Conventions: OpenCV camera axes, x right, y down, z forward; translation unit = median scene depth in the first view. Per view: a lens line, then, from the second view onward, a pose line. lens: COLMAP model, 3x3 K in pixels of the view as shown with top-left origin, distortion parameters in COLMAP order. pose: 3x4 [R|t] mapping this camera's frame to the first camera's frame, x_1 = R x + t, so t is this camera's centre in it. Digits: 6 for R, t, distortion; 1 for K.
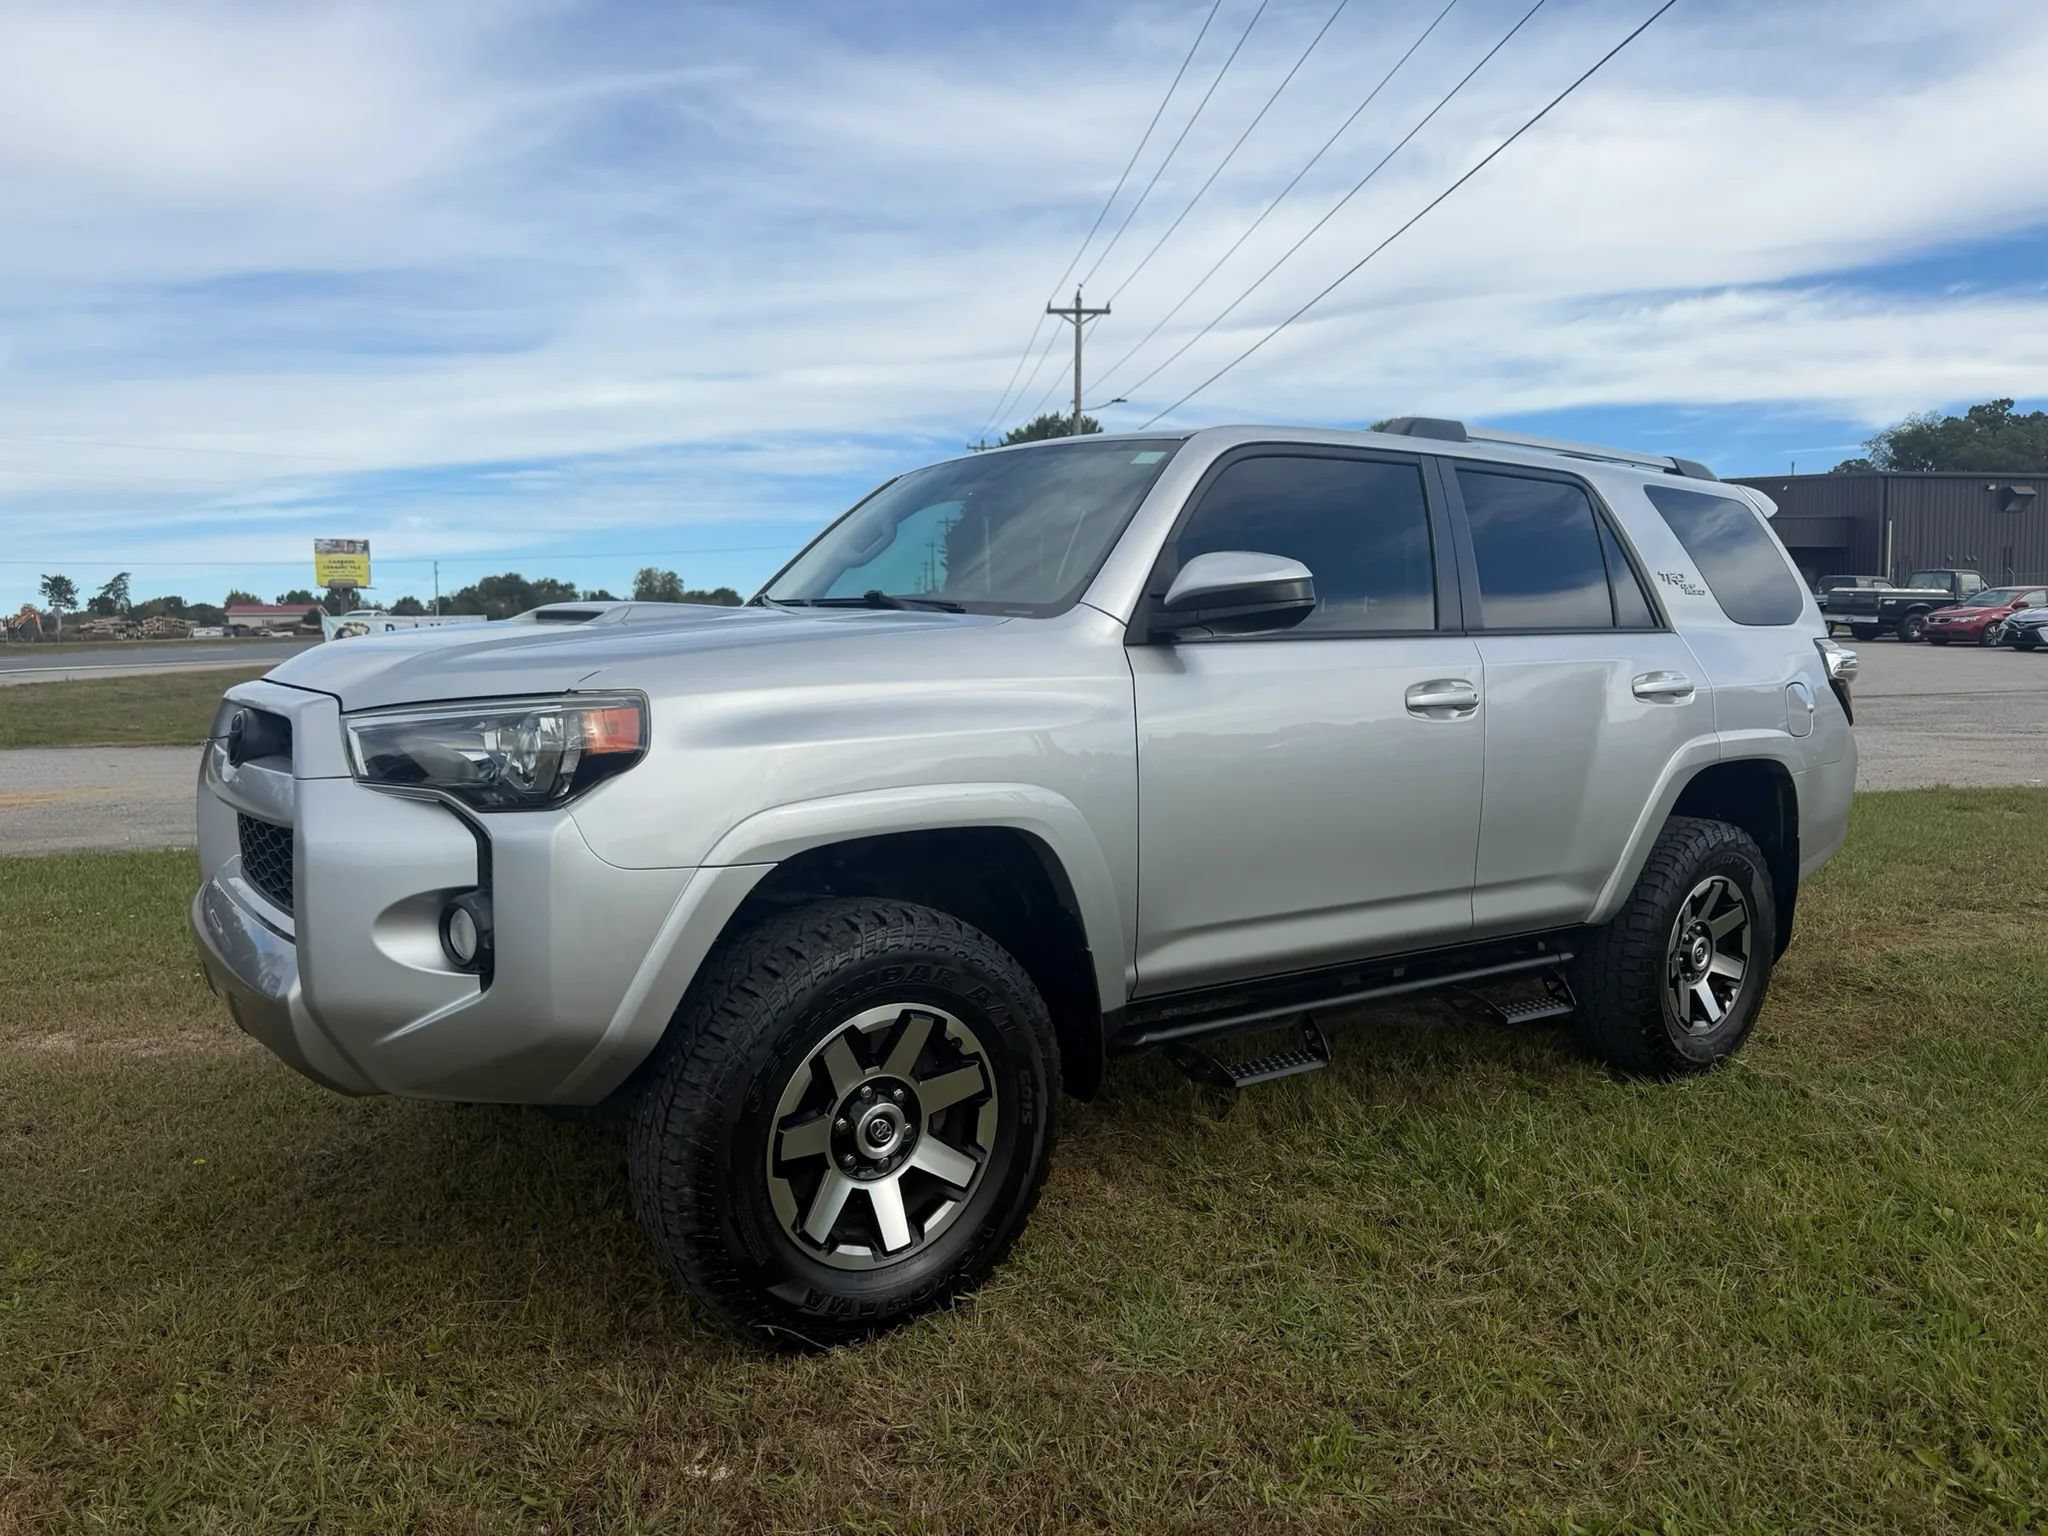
lens RADIAL K [[1456.5, 0, 1044.5], [0, 1456.5, 776.8], [0, 0, 1]] dist [0.012506, -0.017984]
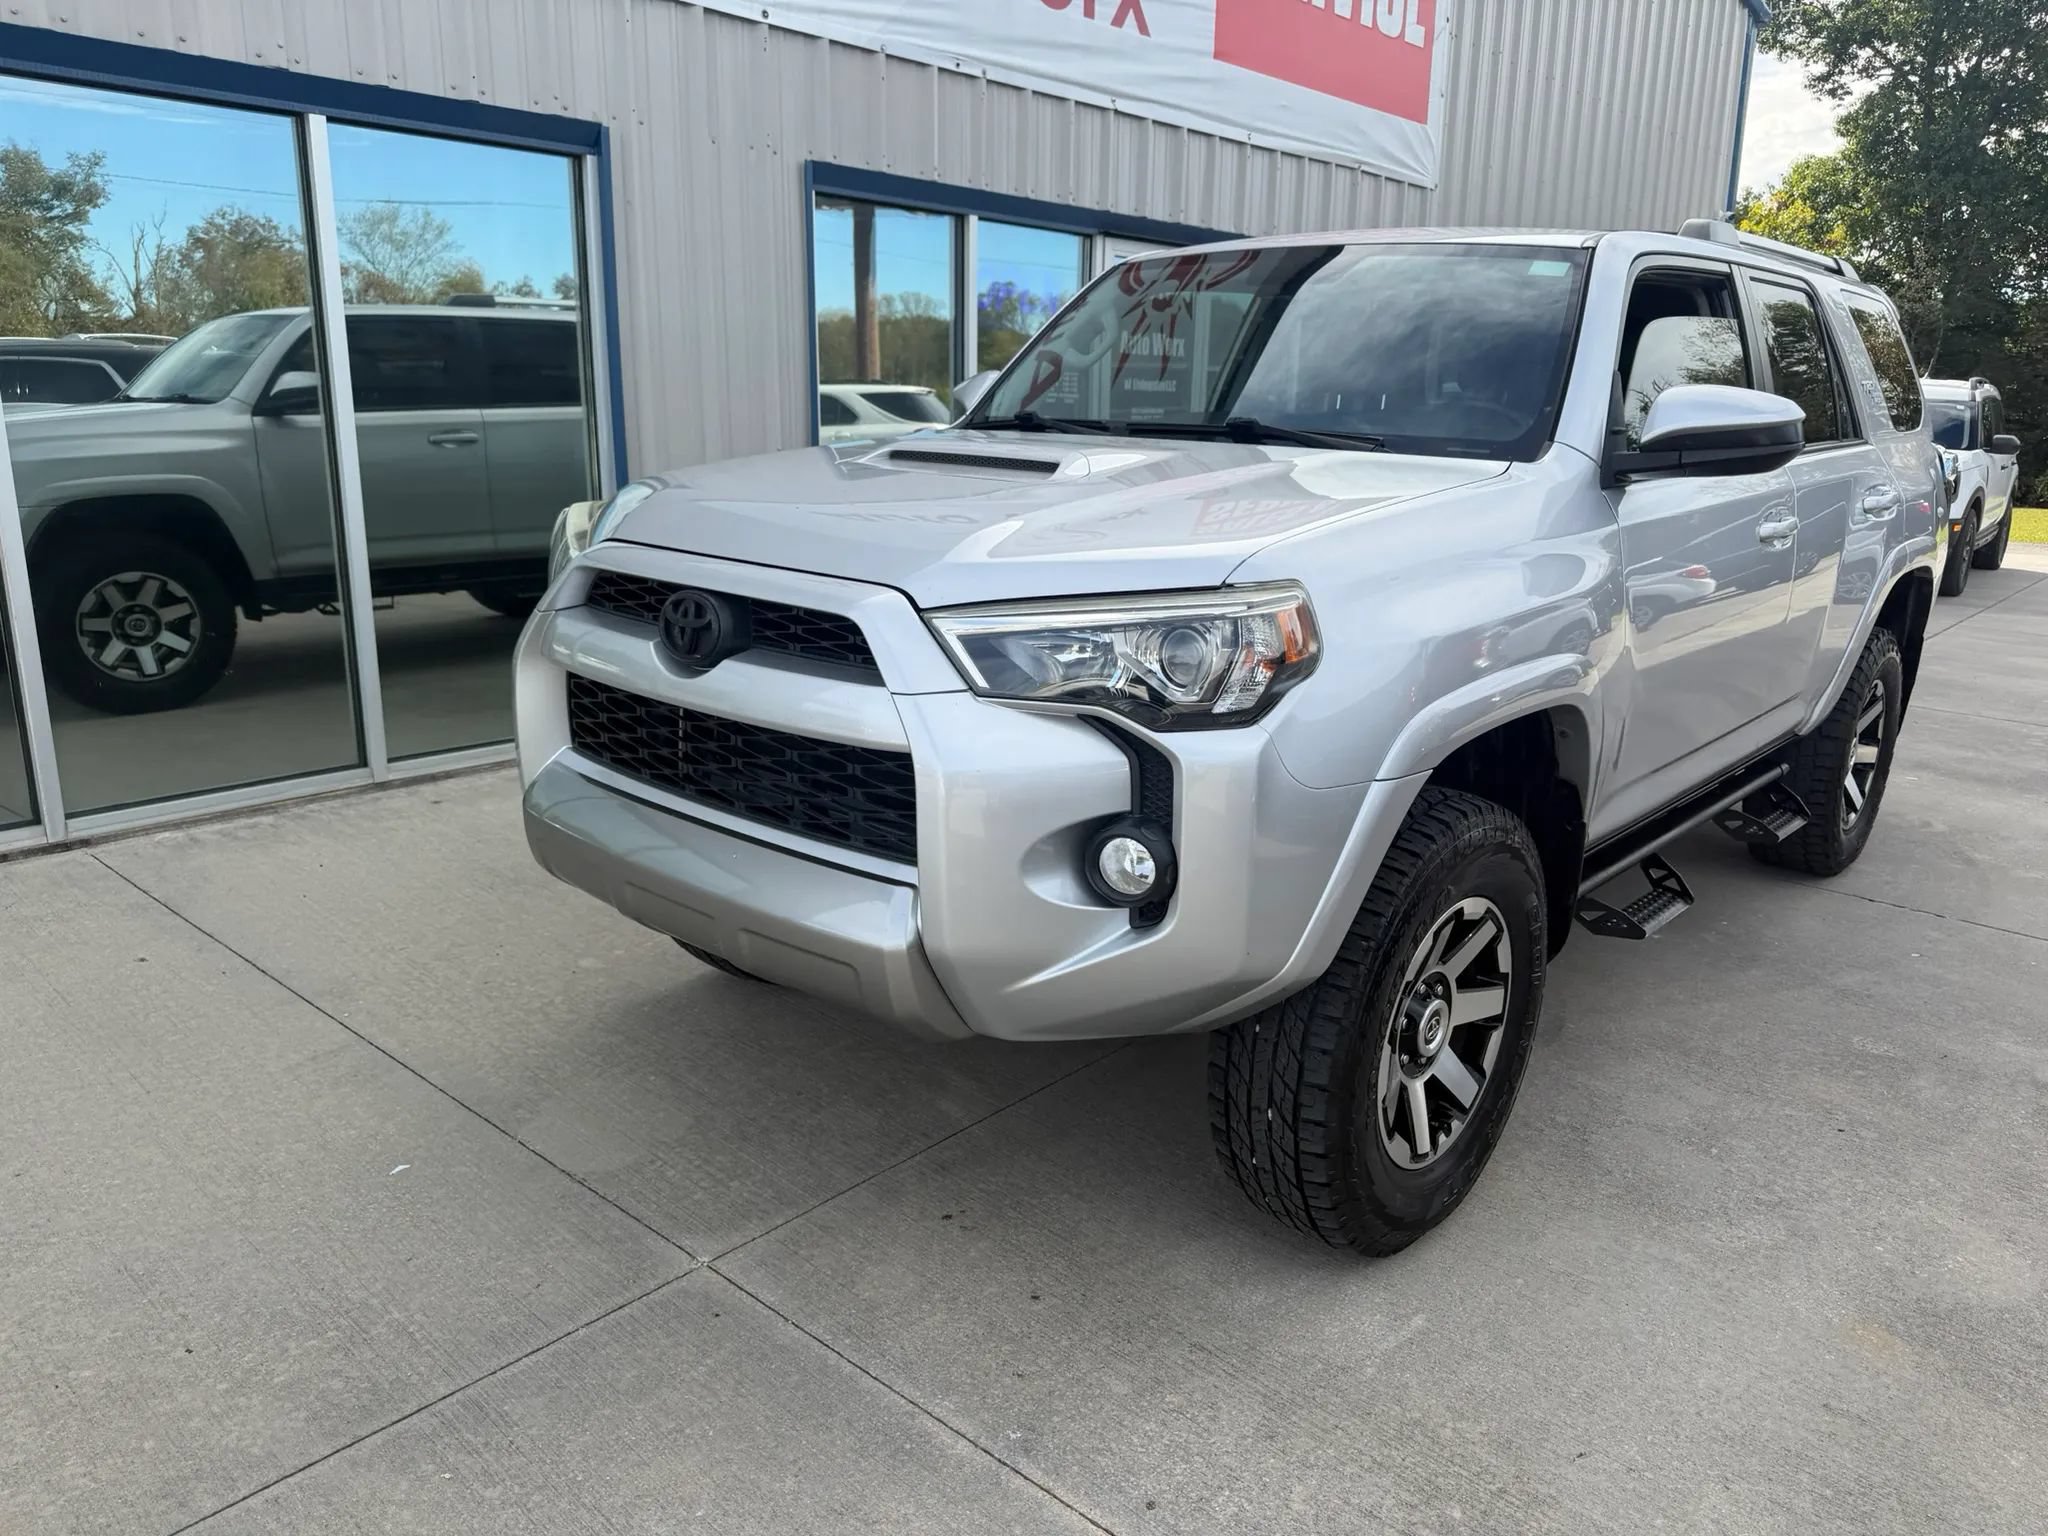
lens RADIAL K [[1456.5, 0, 1041.5], [0, 1456.5, 758.3], [0, 0, 1]] dist [0.012506, -0.017984]
pose [[0.980522, -0.045085, 0.191165, -0.499381], [0.014157, 0.986989, 0.160162, -0.079524], [-0.195898, -0.154336, 0.968403, 0.146849]]
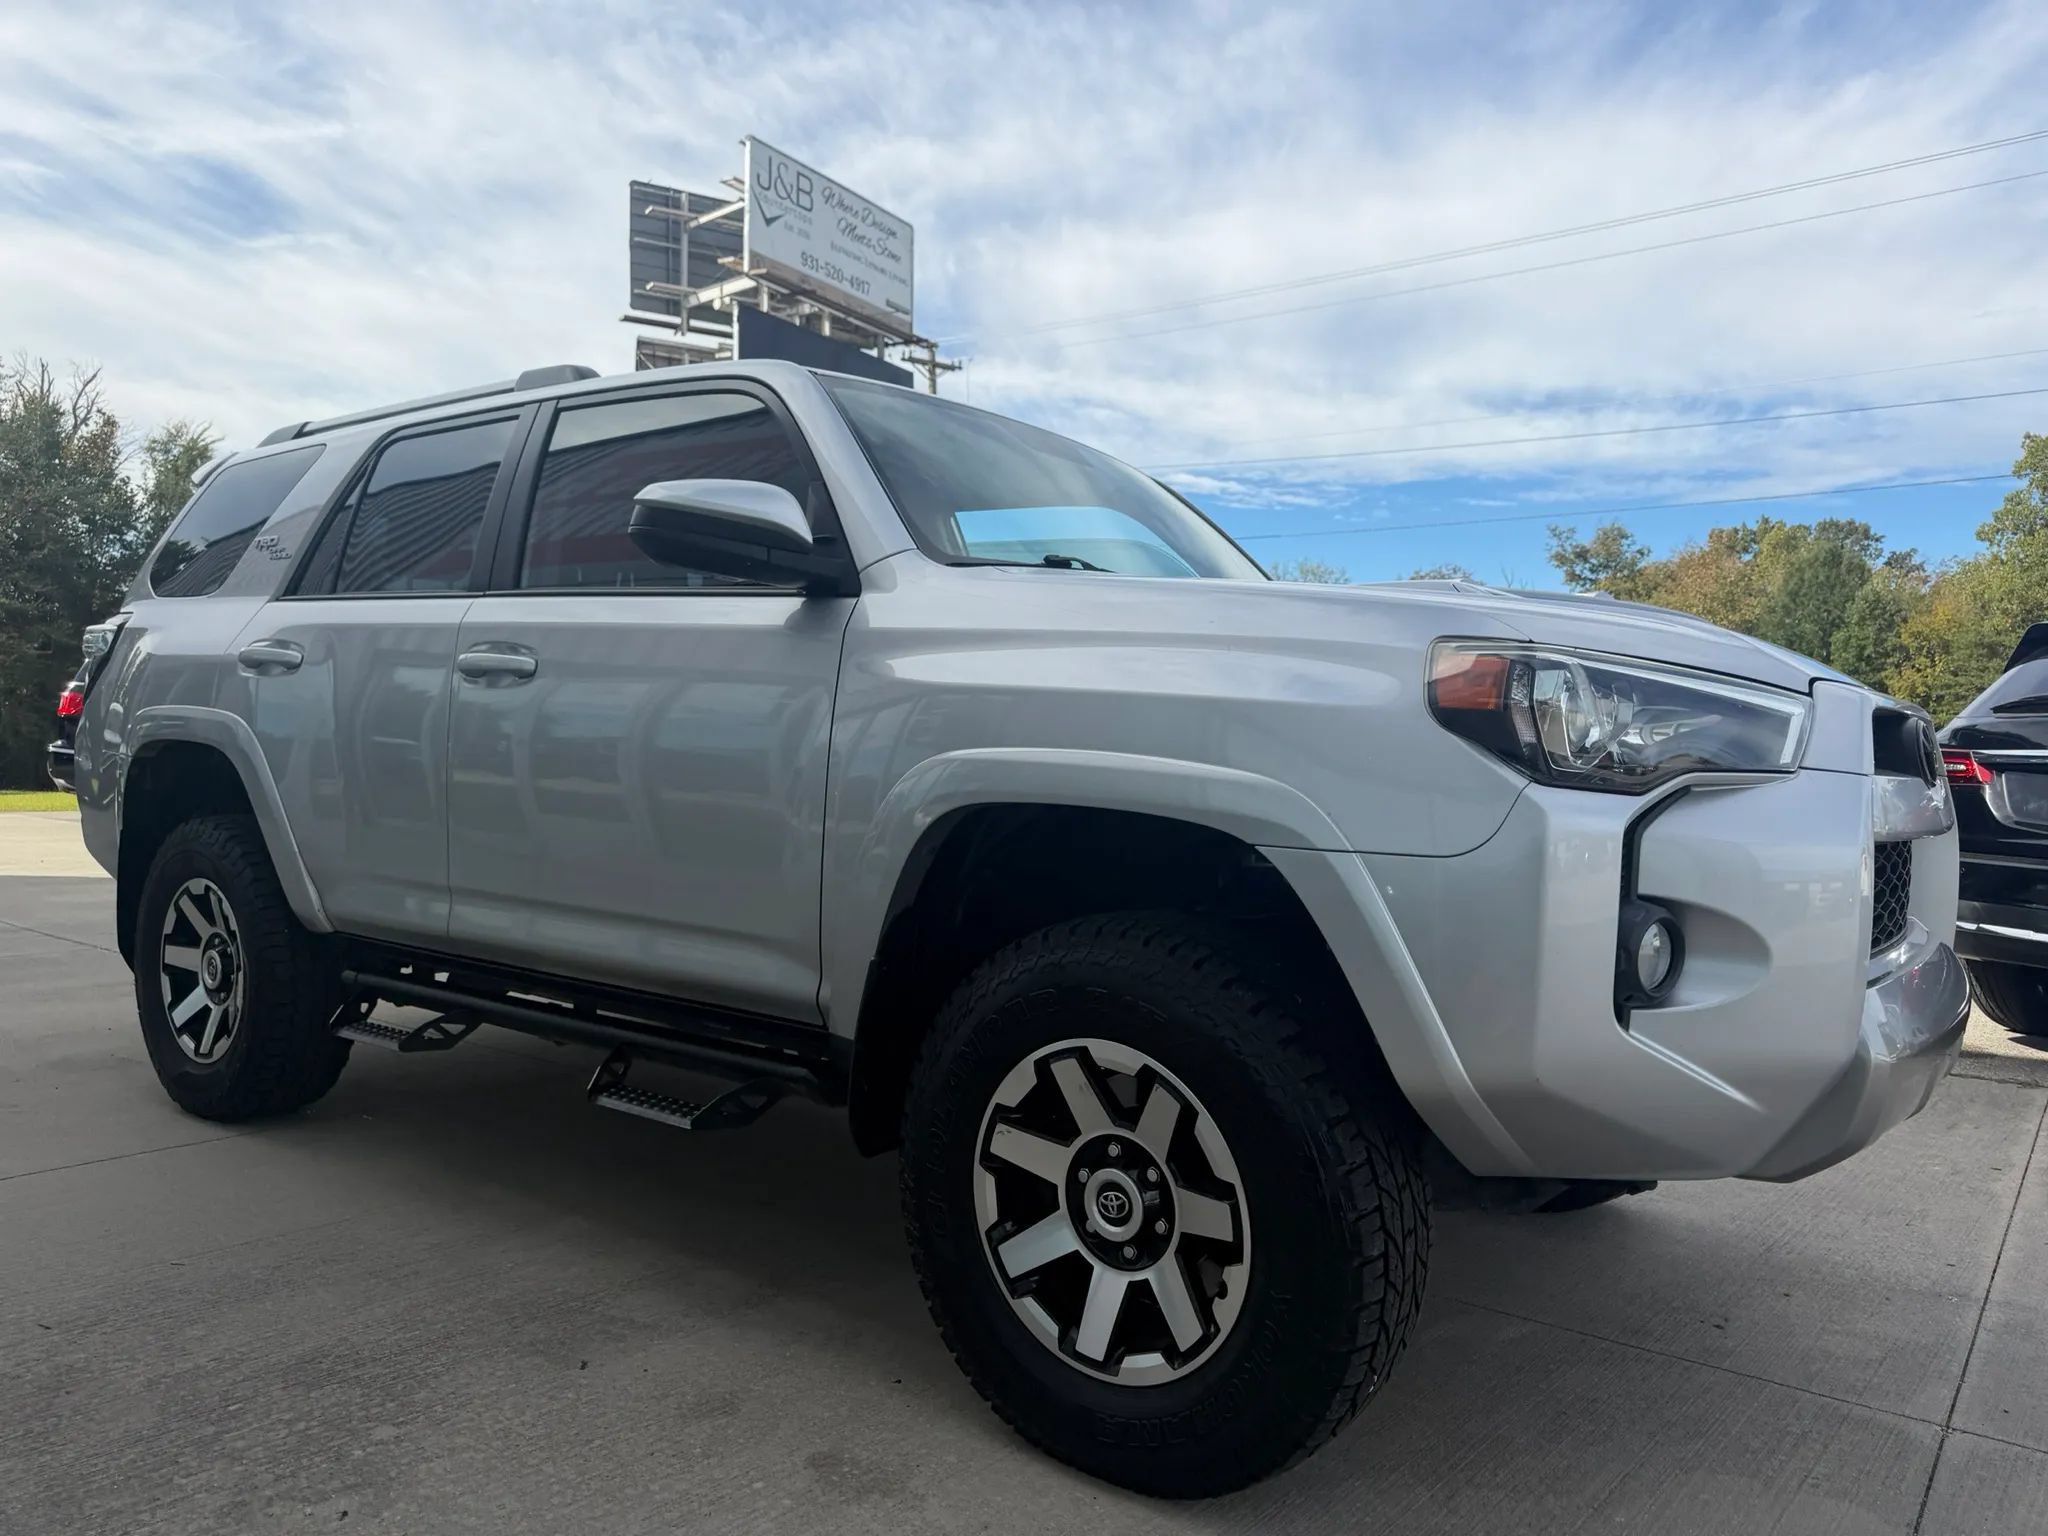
lens RADIAL K [[1456.5, 0, 1040.1], [0, 1456.5, 771.9], [0, 0, 1]] dist [0.012506, -0.017984]
pose [[-0.264675, -0.050816, 0.962998, -1.169170], [0.058167, 0.995951, 0.068542, -0.097816], [-0.962582, 0.074156, -0.260648, 1.637442]]
